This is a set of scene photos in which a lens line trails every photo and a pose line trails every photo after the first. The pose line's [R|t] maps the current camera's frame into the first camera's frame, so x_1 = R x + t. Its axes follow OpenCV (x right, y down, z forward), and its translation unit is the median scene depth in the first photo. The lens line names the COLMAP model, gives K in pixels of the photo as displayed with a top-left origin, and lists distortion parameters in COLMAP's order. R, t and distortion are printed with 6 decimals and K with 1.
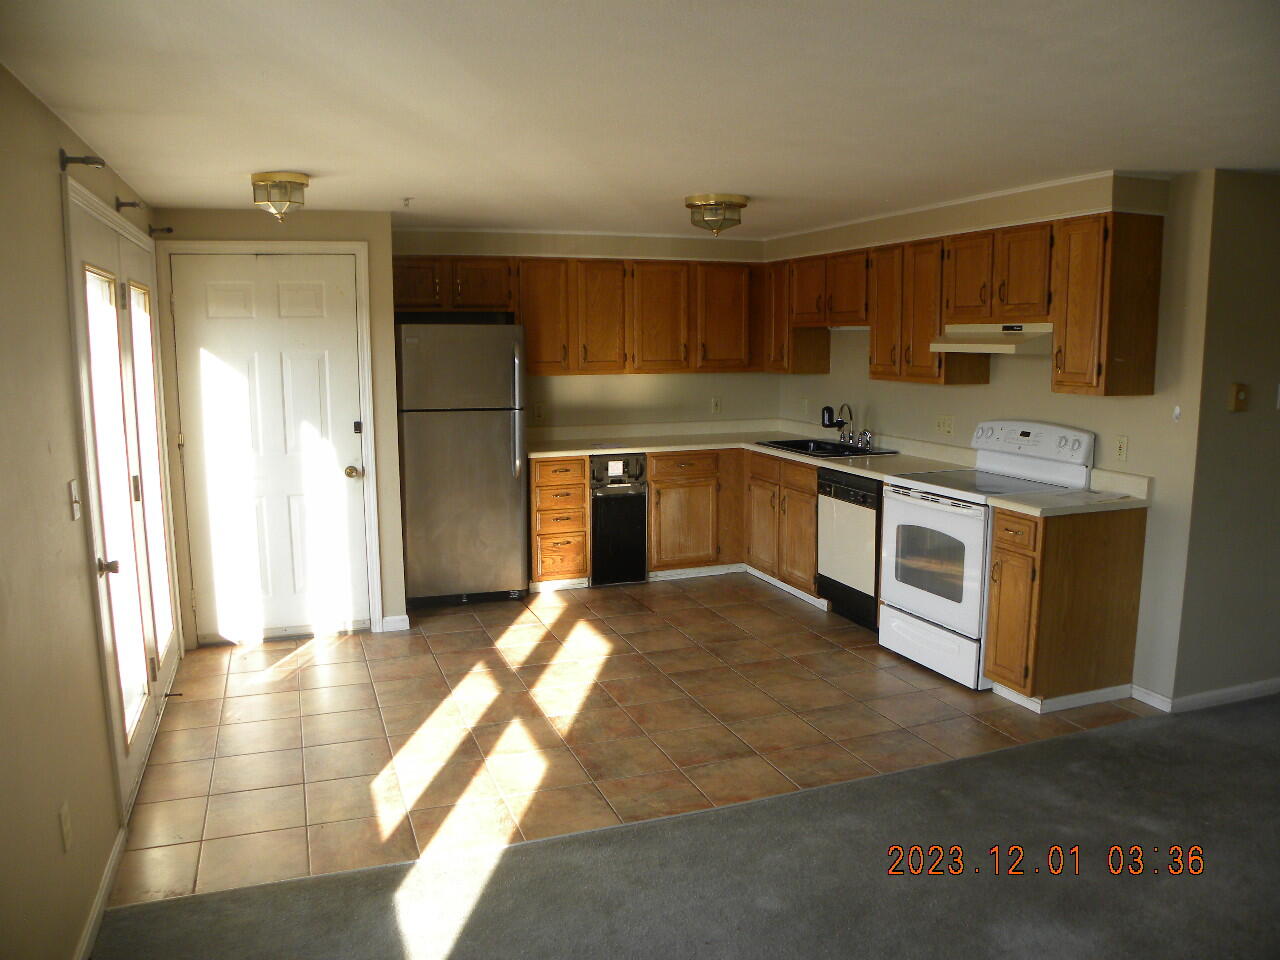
lens RADIAL K [[979.1, 0, 629.4], [0, 979.1, 487.9], [0, 0, 1]] dist [-0.142470, 0.072932]
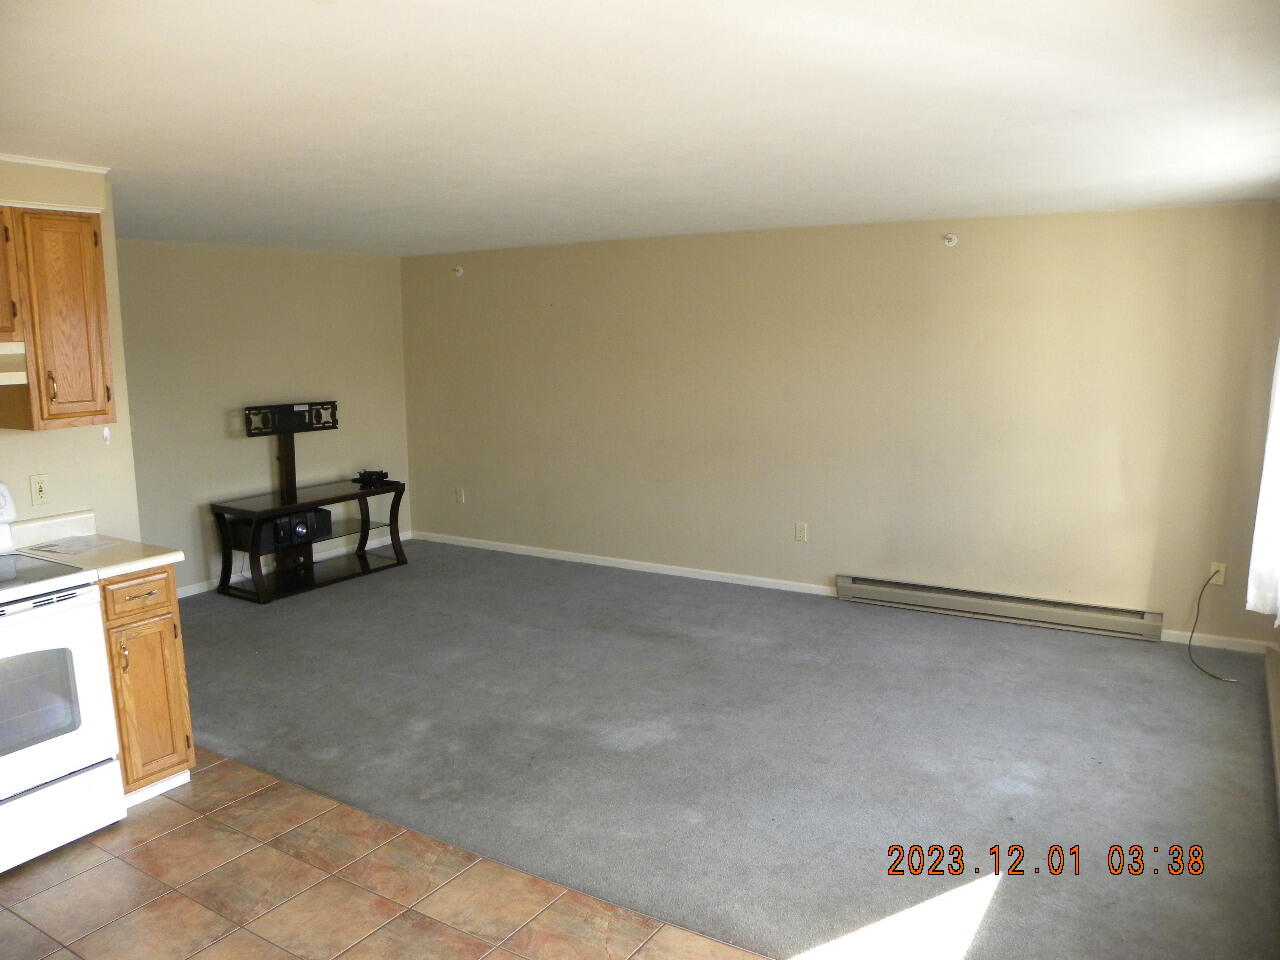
lens RADIAL K [[979.1, 0, 642.0], [0, 979.1, 482.1], [0, 0, 1]] dist [-0.142470, 0.072932]
pose [[-0.620649, -0.106656, 0.776800, -0.395288], [0.136833, 0.960770, 0.241242, -0.151038], [-0.772056, 0.256019, -0.581707, 0.917324]]
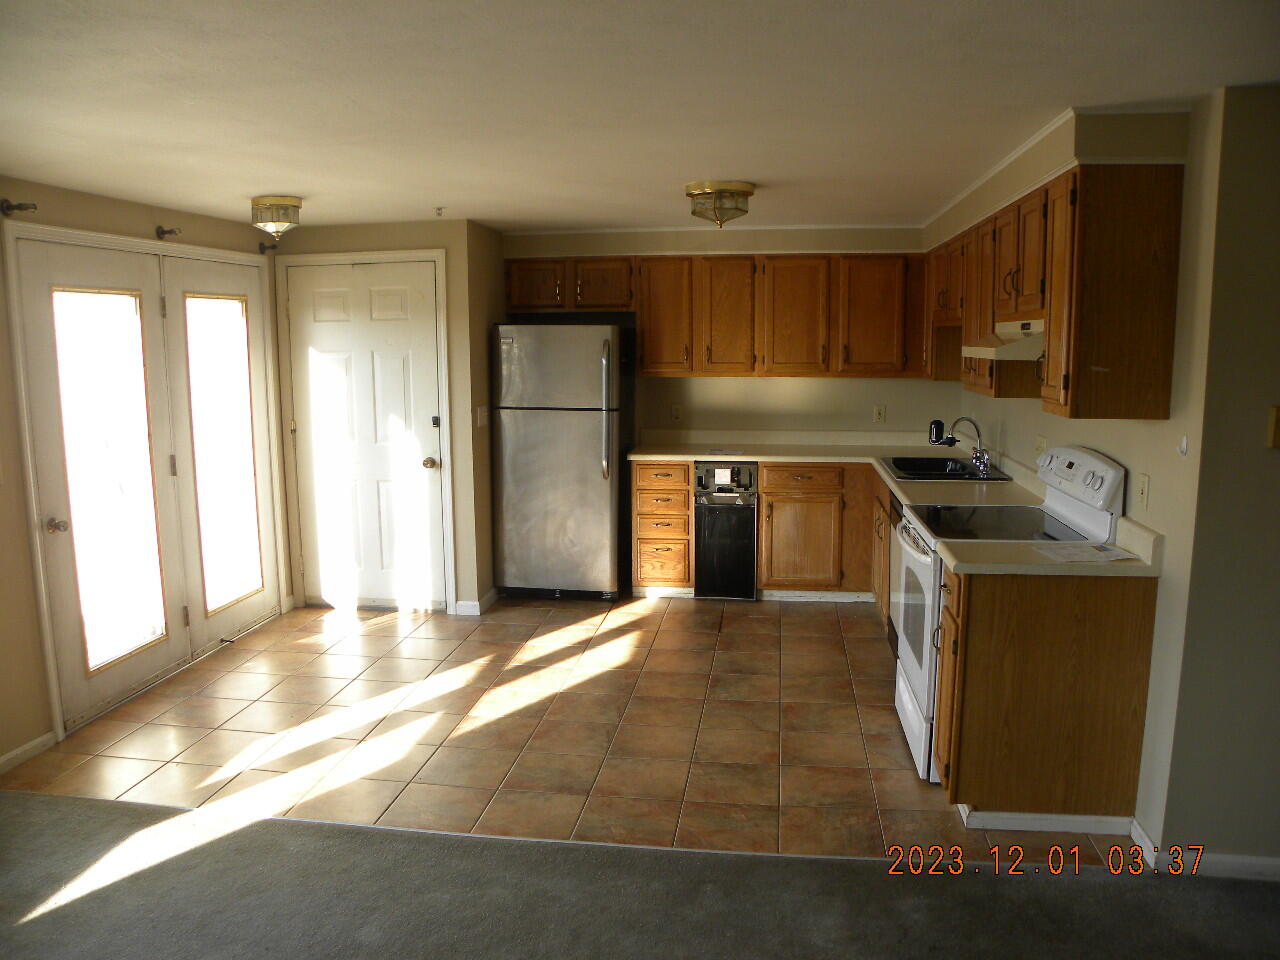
lens RADIAL K [[979.1, 0, 629.0], [0, 979.1, 481.8], [0, 0, 1]] dist [-0.142470, 0.072932]
pose [[0.879748, 0.068426, -0.470491, 0.440561], [-0.069757, 0.997457, 0.014630, -0.028049], [0.470296, 0.019949, 0.882283, 0.155319]]
